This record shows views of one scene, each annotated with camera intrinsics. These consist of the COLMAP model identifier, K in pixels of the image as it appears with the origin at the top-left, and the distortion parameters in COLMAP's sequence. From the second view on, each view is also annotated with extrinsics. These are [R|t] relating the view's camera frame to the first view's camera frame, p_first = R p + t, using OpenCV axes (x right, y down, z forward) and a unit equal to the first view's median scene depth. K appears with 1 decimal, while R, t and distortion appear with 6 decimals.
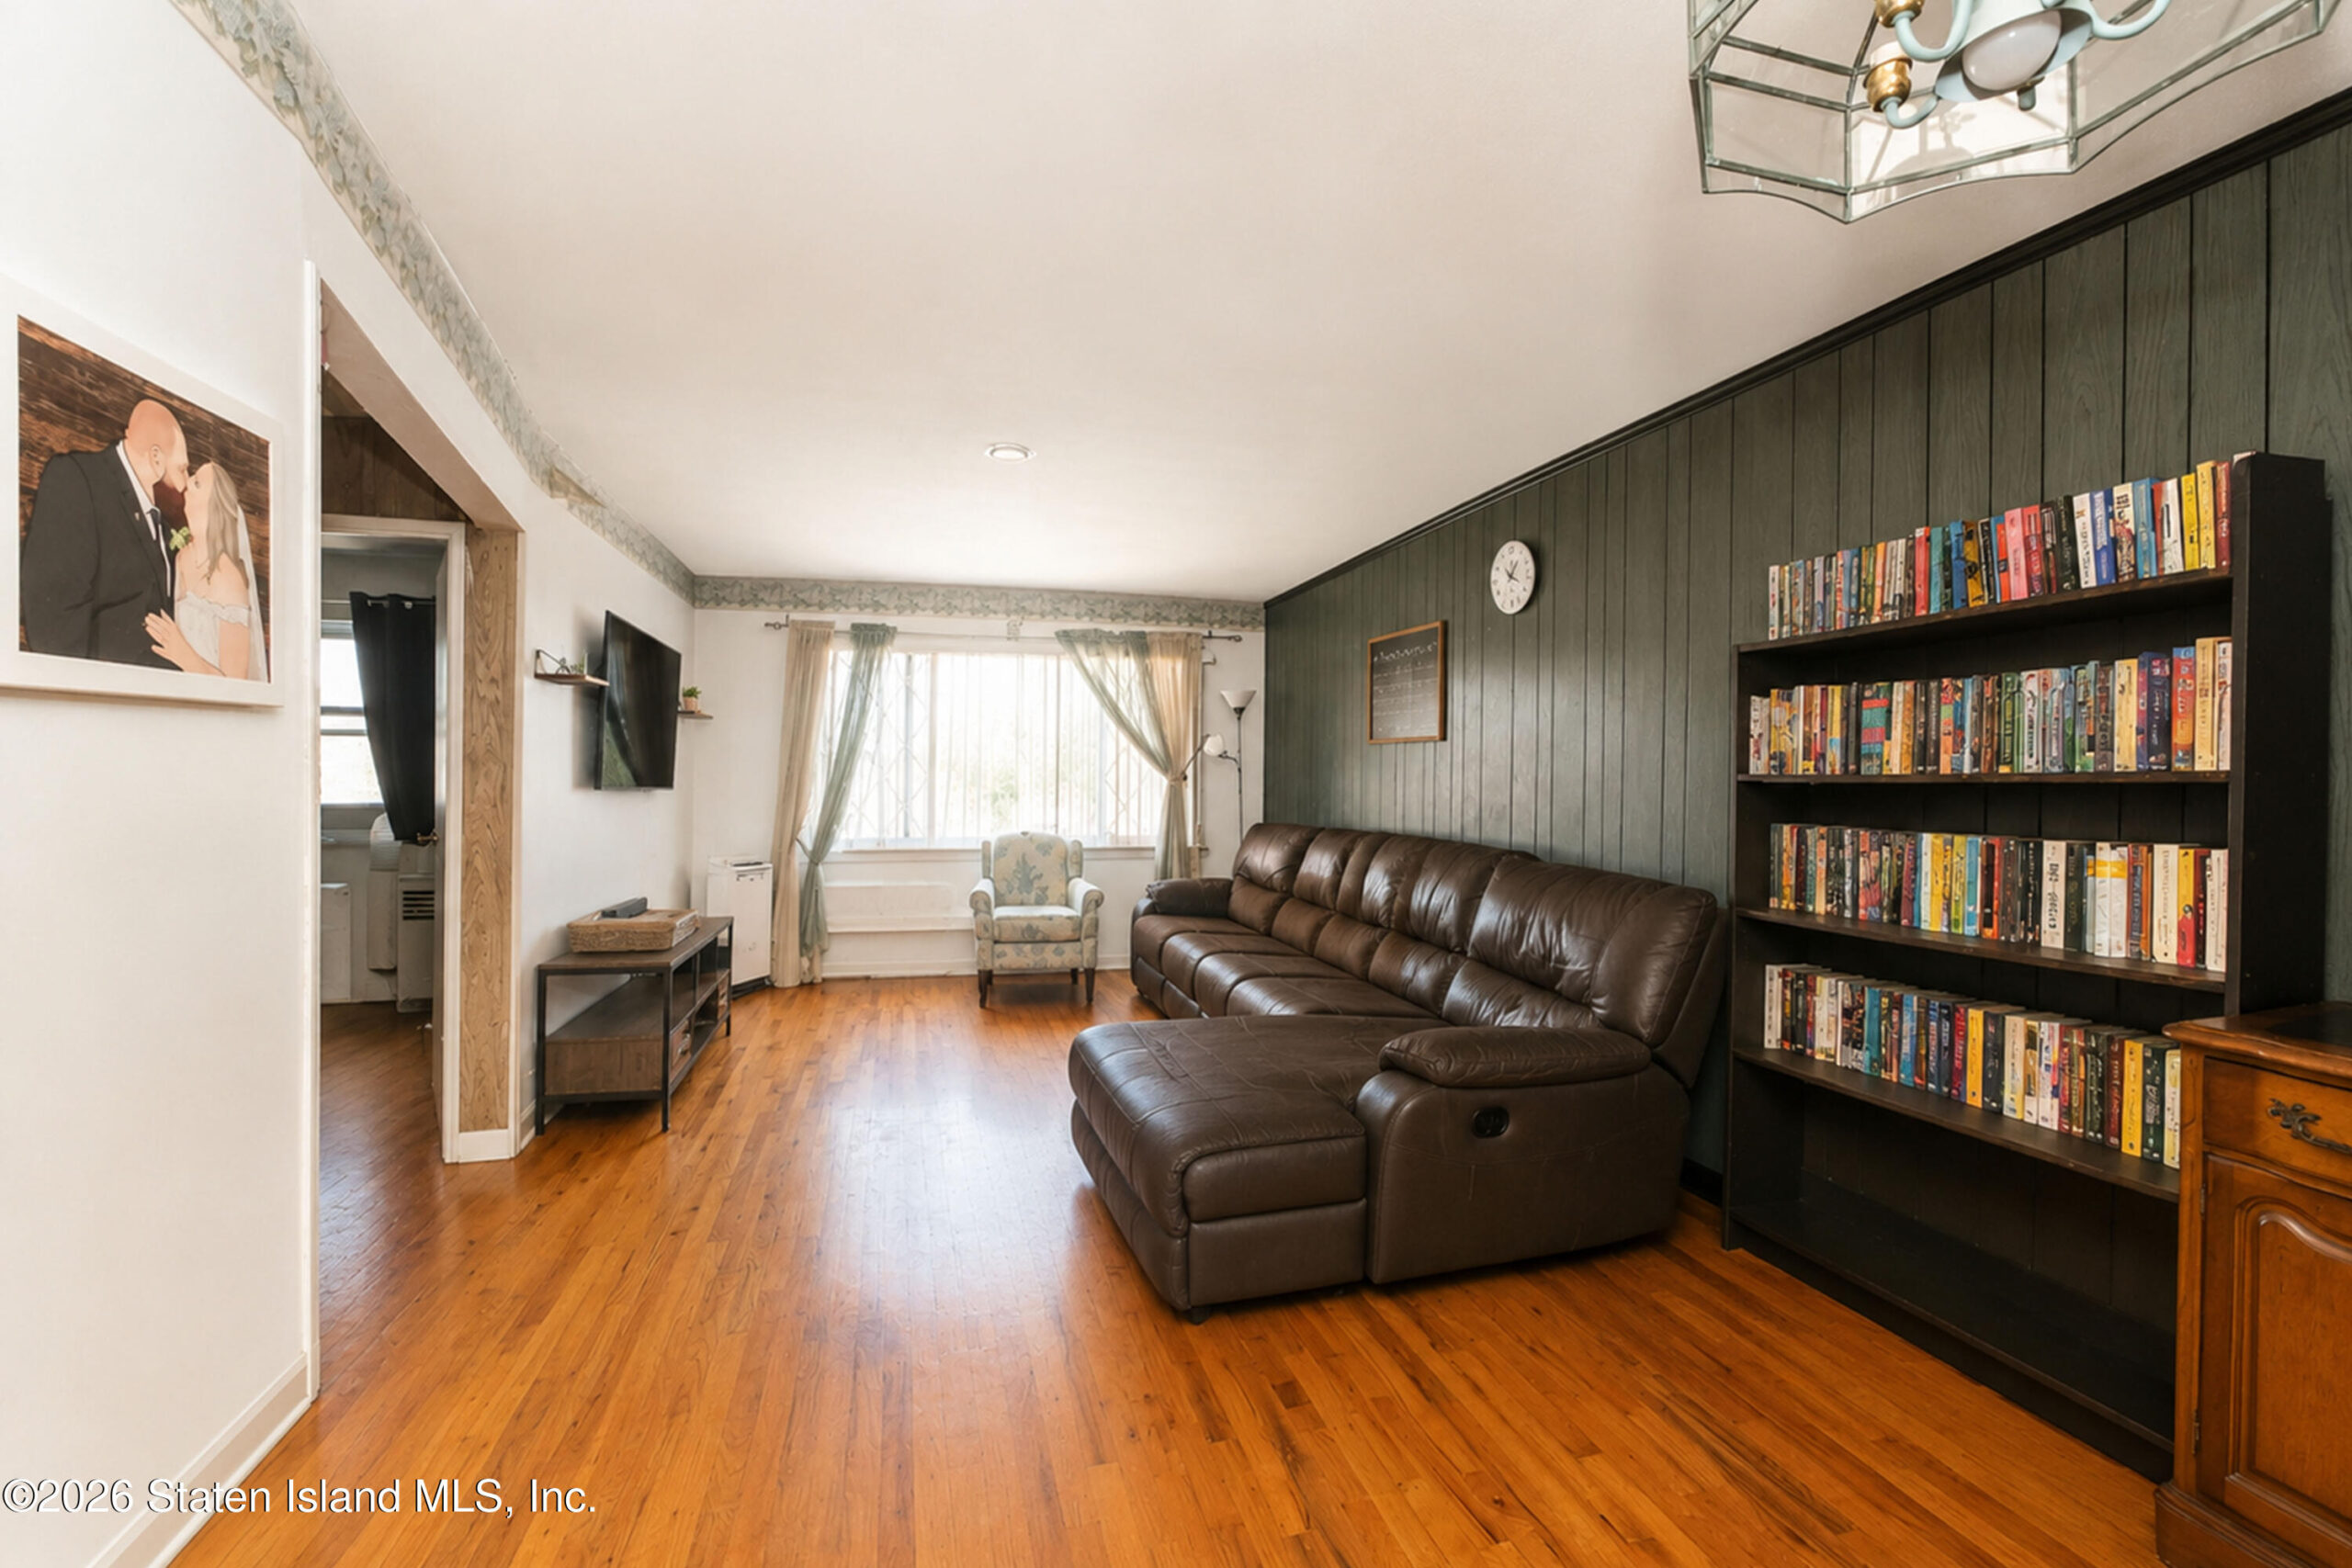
lens RADIAL K [[1017.5, 0, 1176.0], [0, 1017.5, 784.0], [0, 0, 1]] dist [0.000271, -0.000030]
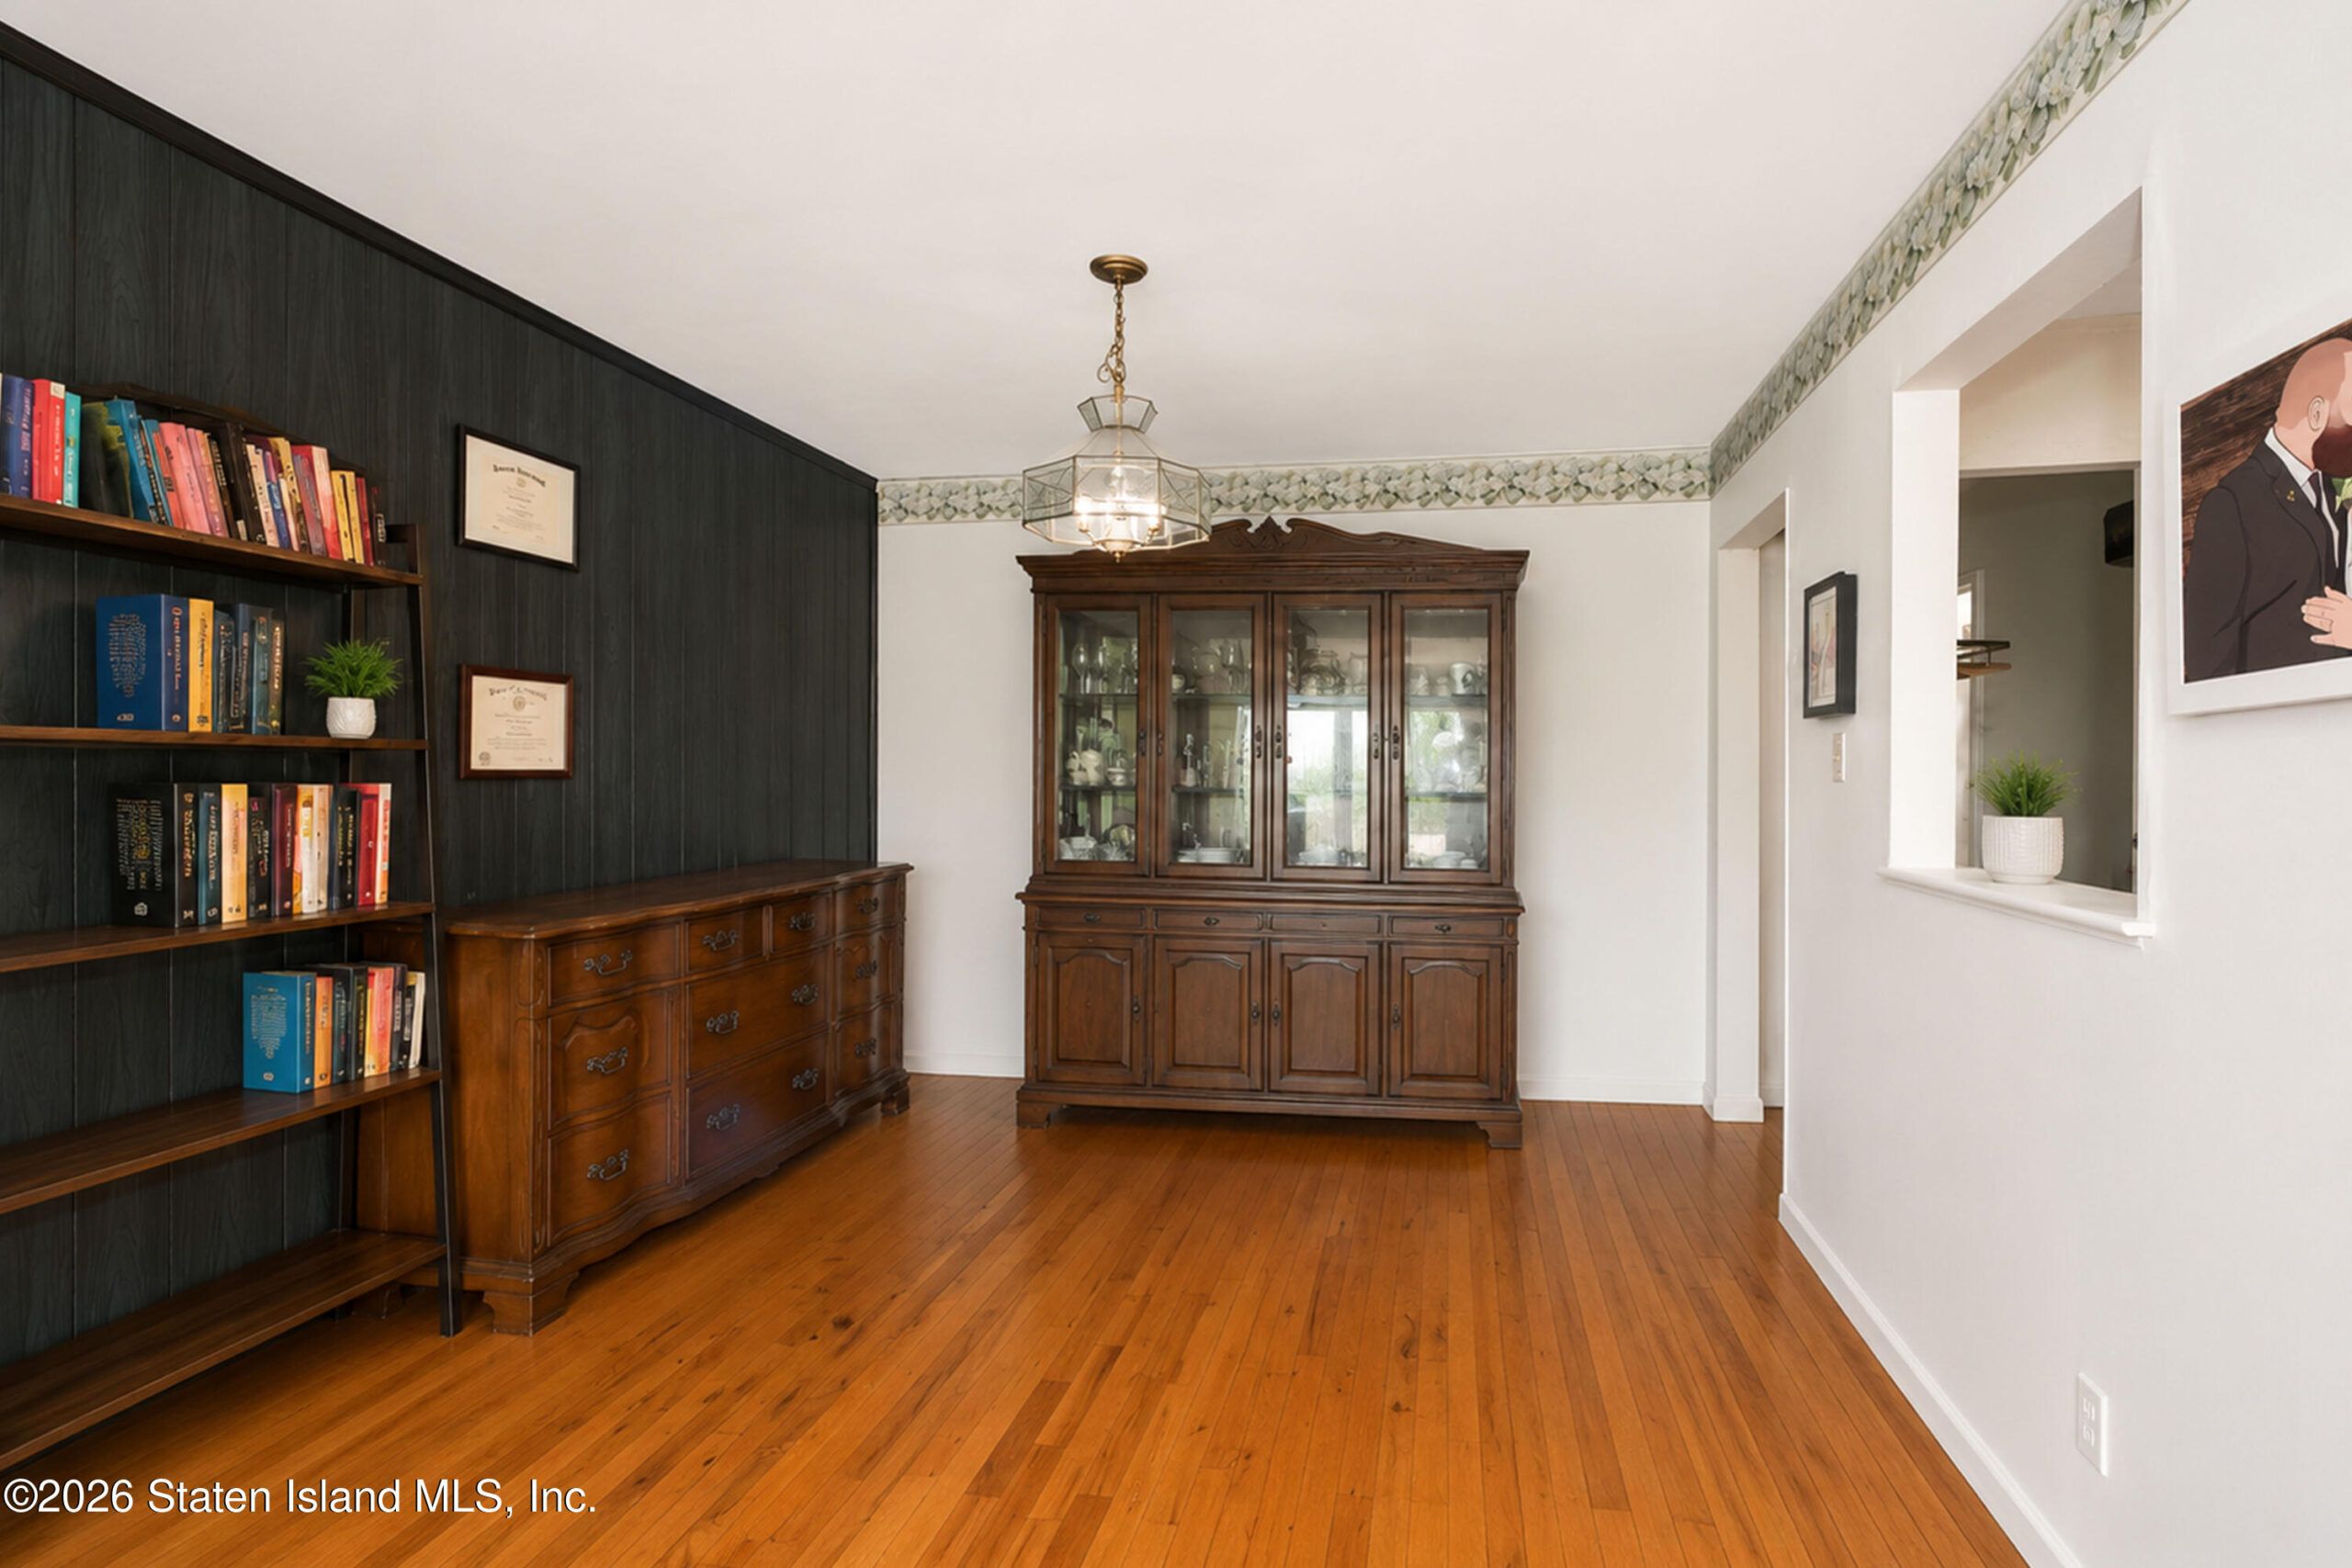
lens RADIAL K [[1017.5, 0, 1176.0], [0, 1017.5, 784.0], [0, 0, 1]] dist [0.000271, -0.000030]
pose [[-0.858536, -0.026609, 0.512062, -0.634804], [-0.024909, 0.999638, 0.010183, -0.000290], [-0.512148, -0.004012, -0.858888, 2.186386]]
